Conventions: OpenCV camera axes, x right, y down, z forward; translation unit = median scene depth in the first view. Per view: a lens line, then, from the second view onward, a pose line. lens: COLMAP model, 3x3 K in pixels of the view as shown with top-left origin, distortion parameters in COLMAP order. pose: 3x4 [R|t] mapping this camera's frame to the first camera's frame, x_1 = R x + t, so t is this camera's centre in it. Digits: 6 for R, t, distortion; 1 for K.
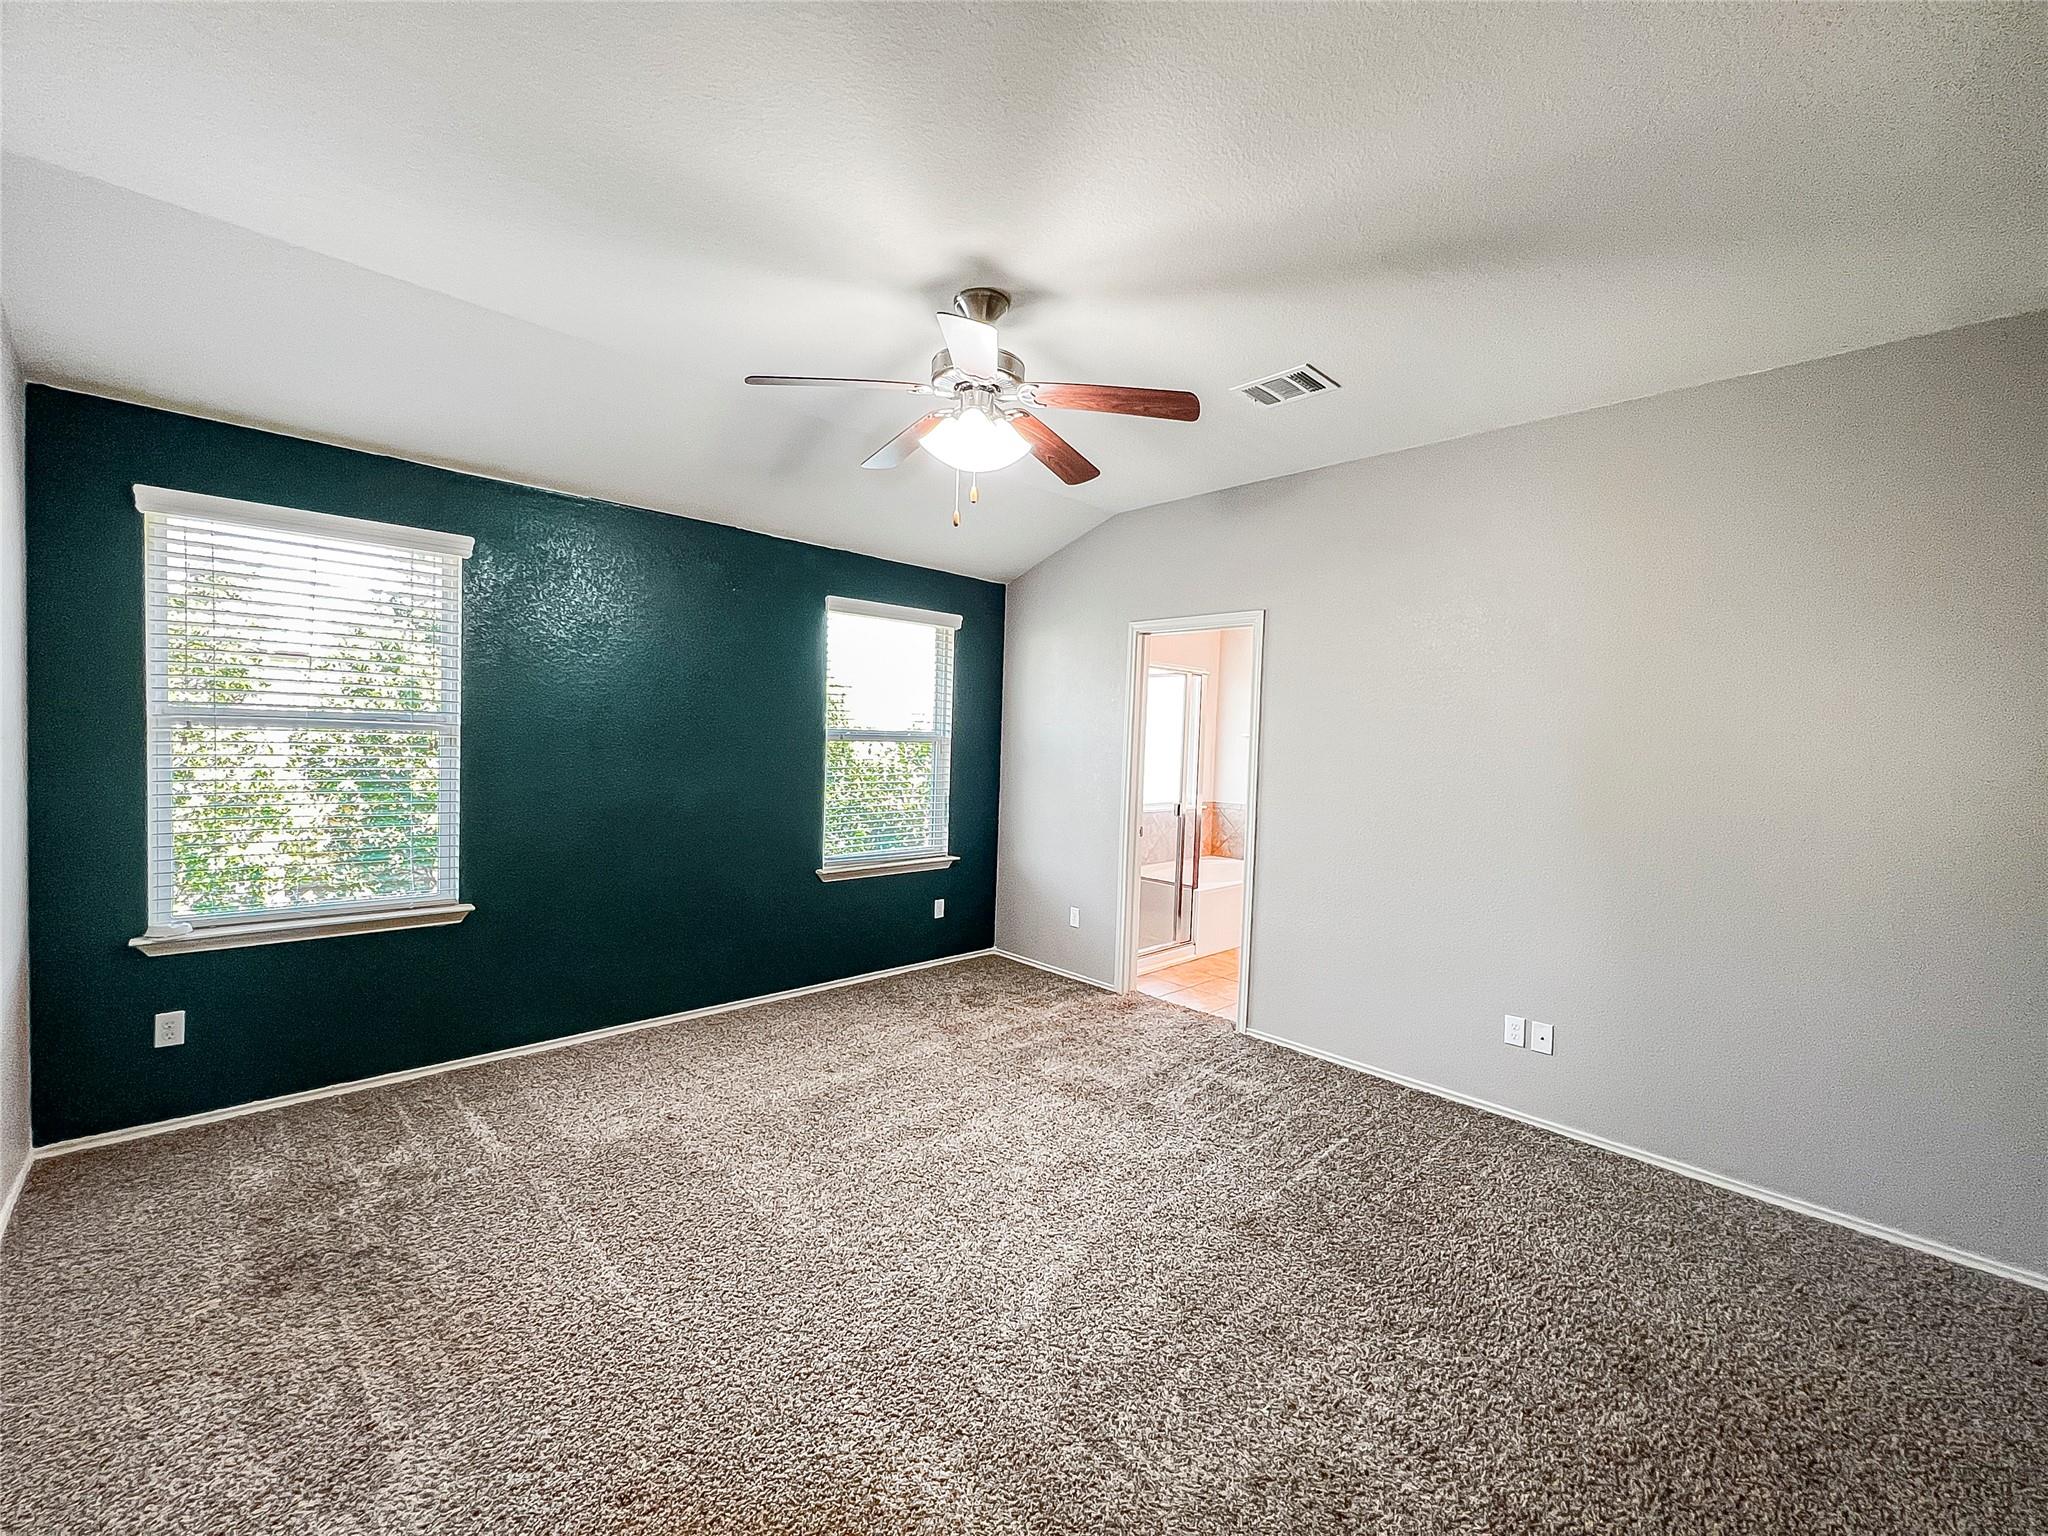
lens RADIAL K [[825.9, 0, 1020.2], [0, 825.9, 768.9], [0, 0, 1]] dist [0.000557, -0.000004]
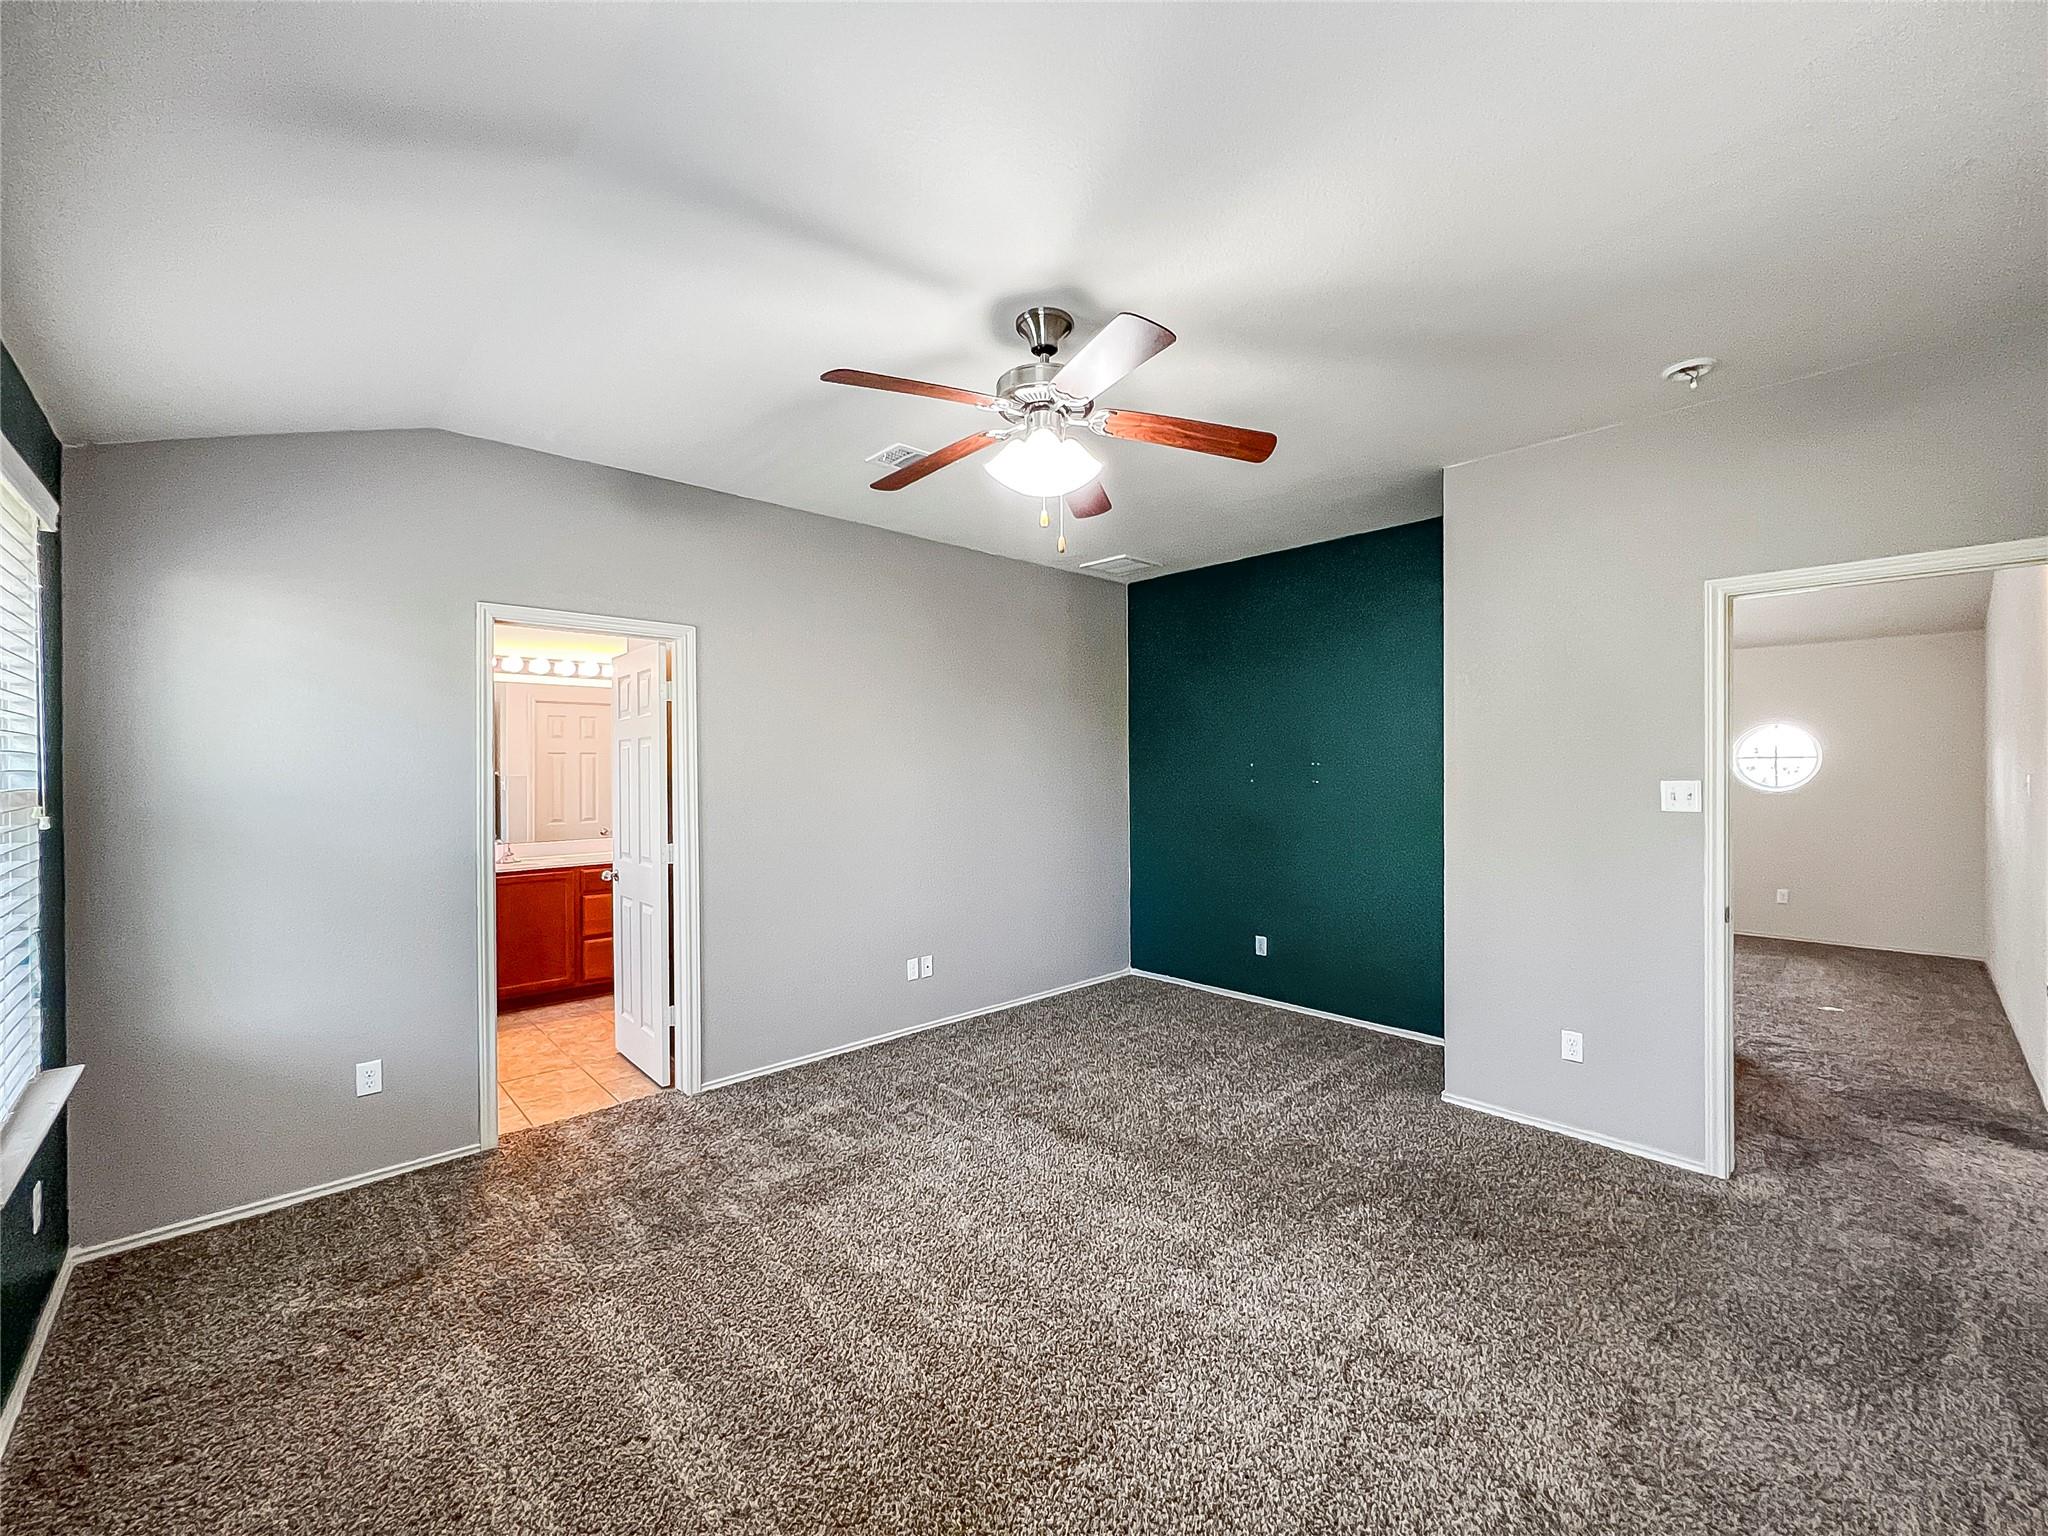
lens RADIAL K [[820.1, 0, 1021.0], [0, 820.1, 767.0], [0, 0, 1]] dist [-0.002706, 0.000324]
pose [[0.017643, -0.036343, 0.999184, -0.643722], [0.046335, 0.998295, 0.035493, -0.053278], [-0.998770, 0.045671, 0.019297, 0.653957]]
